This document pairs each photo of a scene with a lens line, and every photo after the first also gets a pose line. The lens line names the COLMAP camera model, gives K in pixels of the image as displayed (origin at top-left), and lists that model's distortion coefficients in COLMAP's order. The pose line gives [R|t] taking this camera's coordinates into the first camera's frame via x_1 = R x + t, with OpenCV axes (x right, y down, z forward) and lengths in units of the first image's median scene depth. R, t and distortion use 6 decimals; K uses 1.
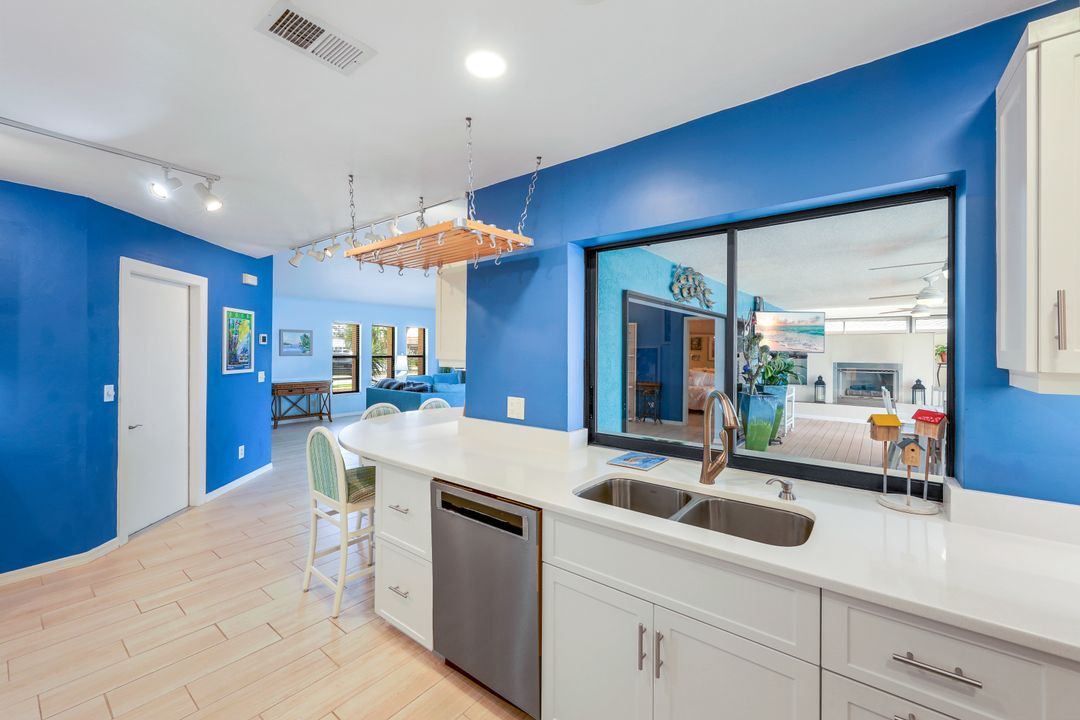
lens RADIAL K [[437.8, 0, 537.2], [0, 437.8, 363.0], [0, 0, 1]] dist [-0.003774, 0.000015]
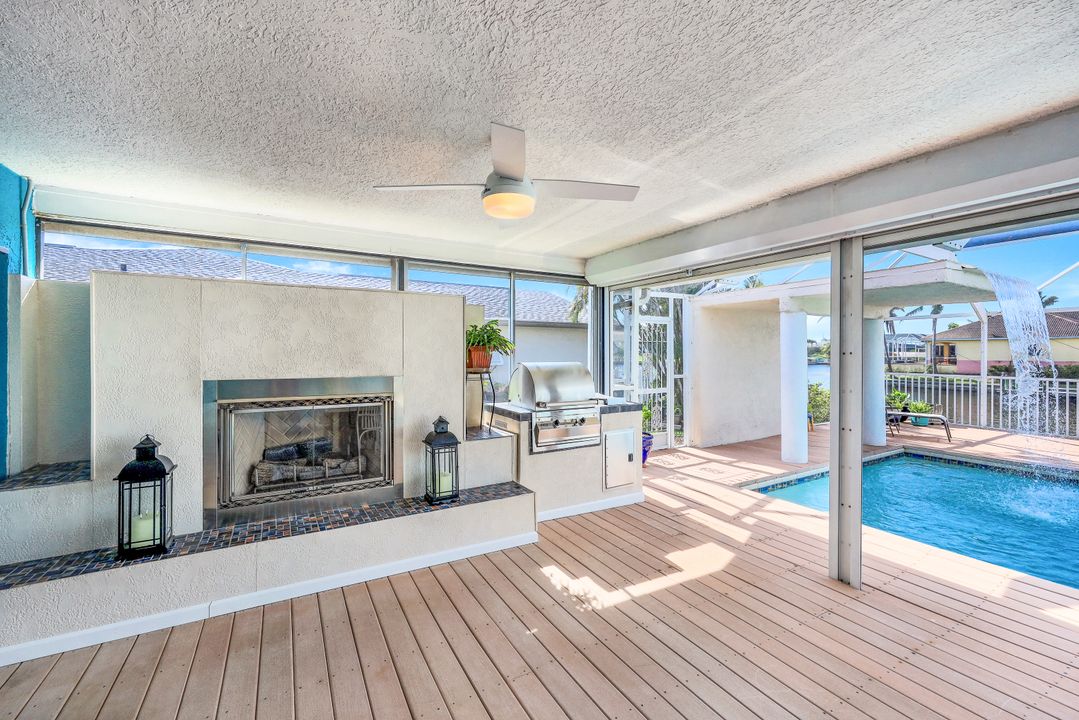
lens RADIAL K [[443.2, 0, 528.2], [0, 443.2, 364.4], [0, 0, 1]] dist [-0.000148, 0.000267]
pose [[0.396260, -0.028473, 0.917697, 0.565610], [0.028903, 0.999410, 0.018528, -0.011777], [-0.917683, 0.019182, 0.396850, 0.786680]]
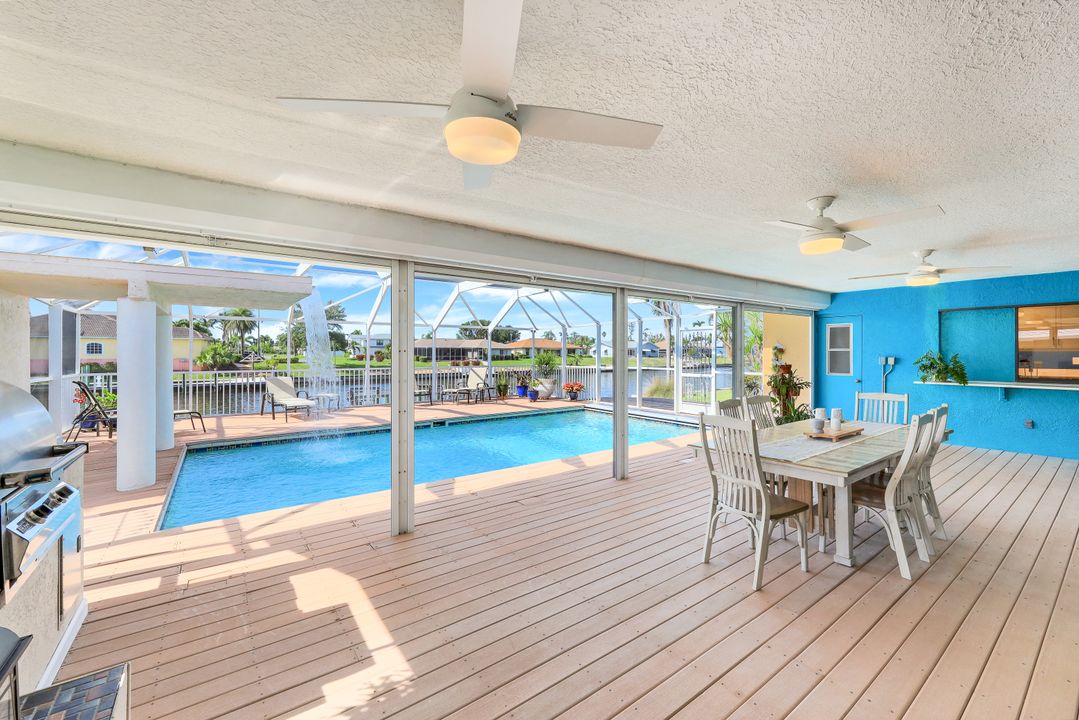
lens RADIAL K [[443.2, 0, 539.7], [0, 443.2, 357.6], [0, 0, 1]] dist [-0.000148, 0.000267]
pose [[-0.961781, -0.007082, 0.273730, 0.734522], [0.005201, 0.999013, 0.044121, -0.018931], [-0.273772, 0.043858, -0.960794, 1.082023]]
